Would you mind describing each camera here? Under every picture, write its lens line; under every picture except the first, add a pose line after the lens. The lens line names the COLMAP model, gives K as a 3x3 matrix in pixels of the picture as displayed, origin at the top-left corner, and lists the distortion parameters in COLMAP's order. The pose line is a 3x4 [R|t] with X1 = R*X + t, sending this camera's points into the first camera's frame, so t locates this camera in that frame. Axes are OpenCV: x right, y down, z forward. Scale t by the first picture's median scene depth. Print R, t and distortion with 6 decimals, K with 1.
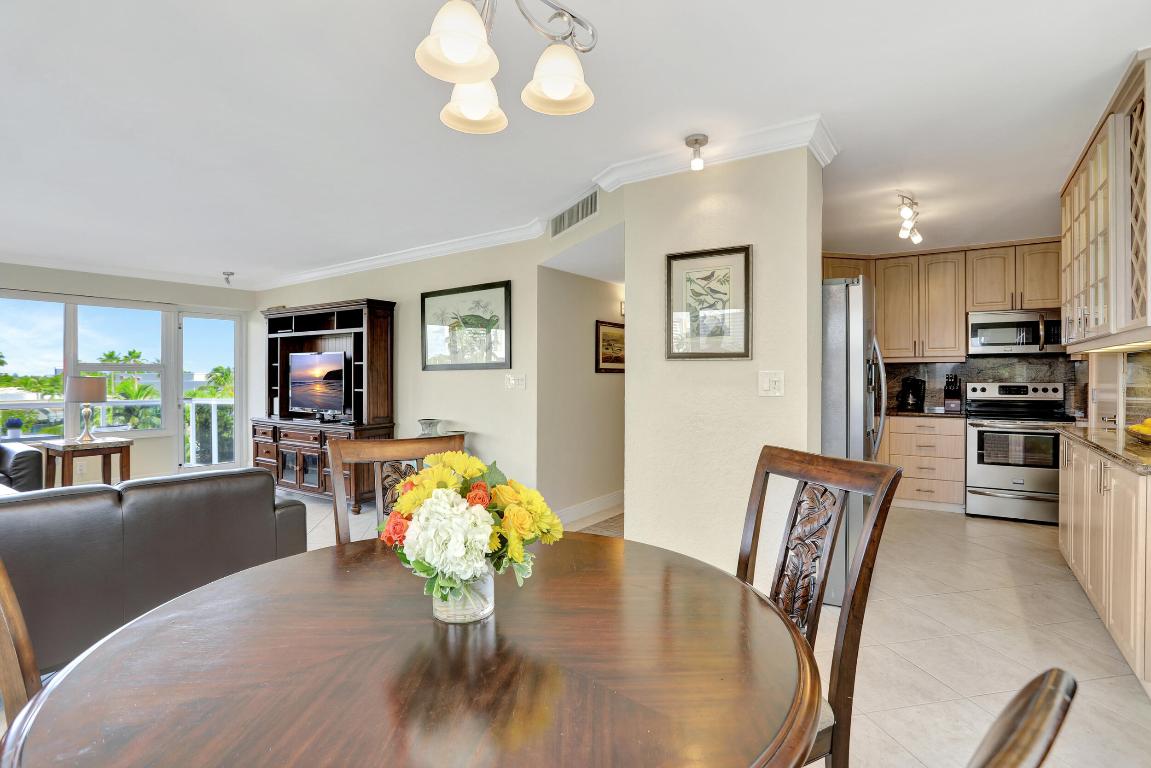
lens RADIAL K [[566.3, 0, 579.0], [0, 566.3, 384.1], [0, 0, 1]] dist [-0.031080, -0.000581]
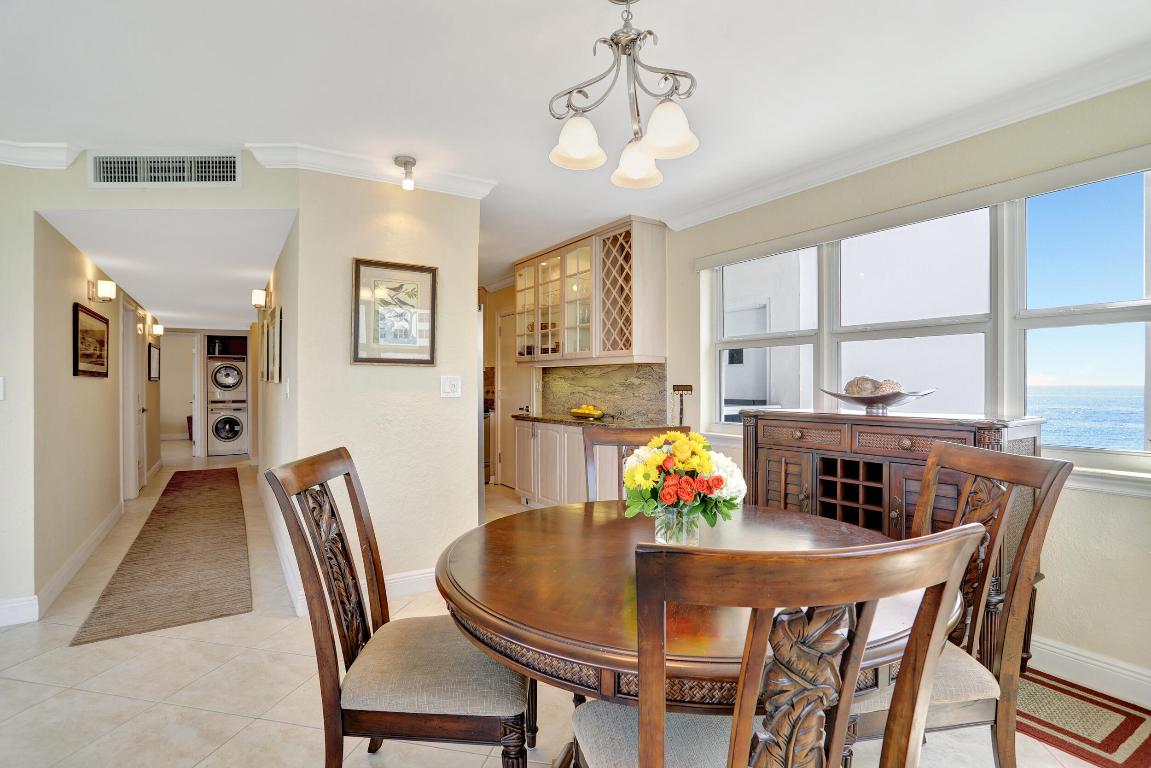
lens RADIAL K [[566.3, 0, 584.1], [0, 566.3, 390.7], [0, 0, 1]] dist [-0.031080, -0.000581]
pose [[0.410842, -0.011673, 0.911632, -0.349344], [0.012472, 0.999896, 0.007183, 0.001313], [-0.911621, 0.008418, 0.410945, 0.135384]]
